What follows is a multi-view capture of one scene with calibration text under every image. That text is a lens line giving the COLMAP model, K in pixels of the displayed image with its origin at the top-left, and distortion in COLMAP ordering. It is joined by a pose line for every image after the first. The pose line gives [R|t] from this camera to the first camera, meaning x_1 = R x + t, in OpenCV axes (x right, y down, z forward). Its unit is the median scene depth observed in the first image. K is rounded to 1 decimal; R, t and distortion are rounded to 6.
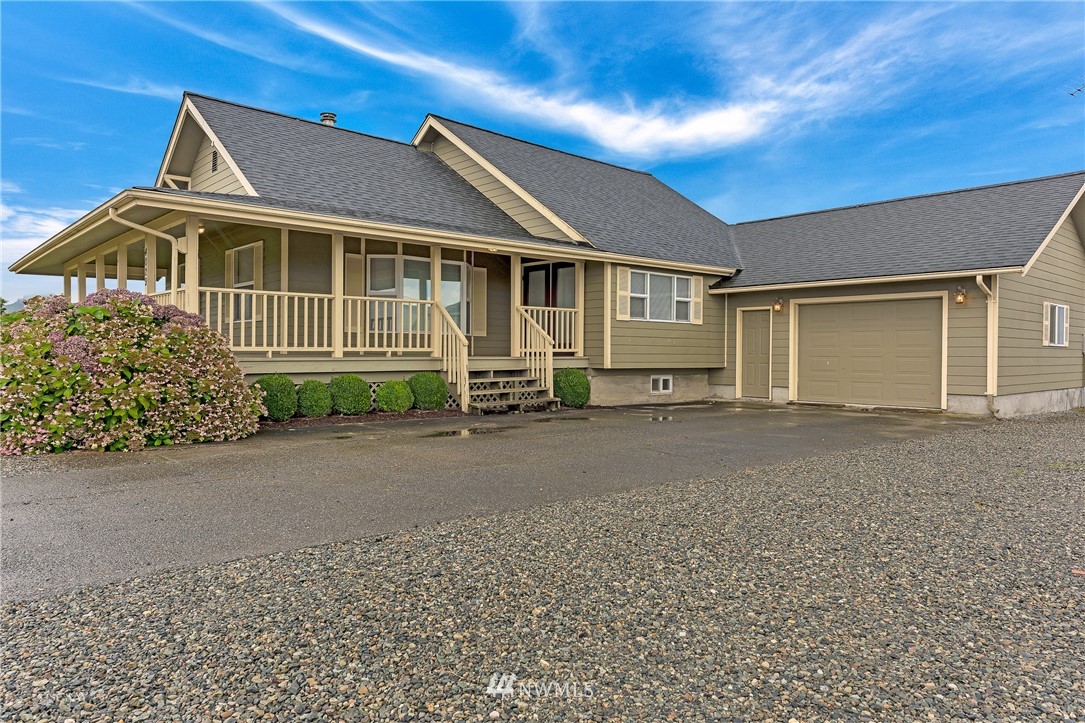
lens RADIAL K [[742.4, 0, 541.6], [0, 742.4, 361.1], [0, 0, 1]] dist [-0.001801, 0.000107]
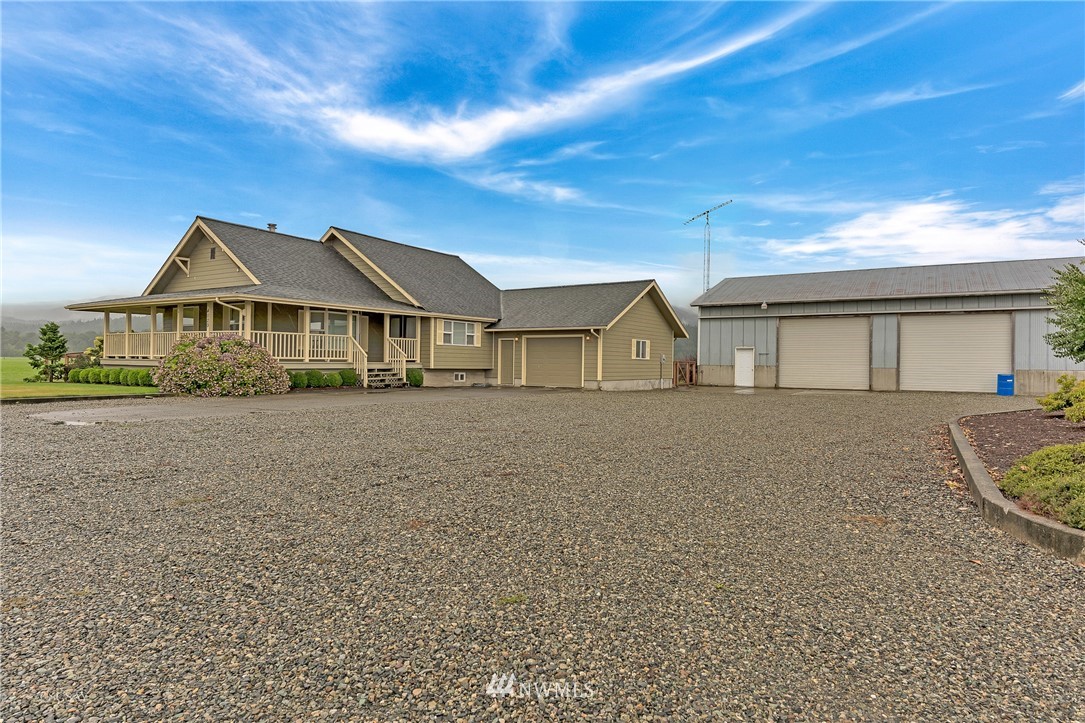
lens RADIAL K [[612.7, 0, 546.3], [0, 612.7, 362.3], [0, 0, 1]] dist [-0.001001, -0.000235]
pose [[0.963766, 0.007029, 0.266656, -0.058184], [-0.004416, 0.999936, -0.010395, 0.008957], [-0.266712, 0.008841, 0.963736, -0.718443]]
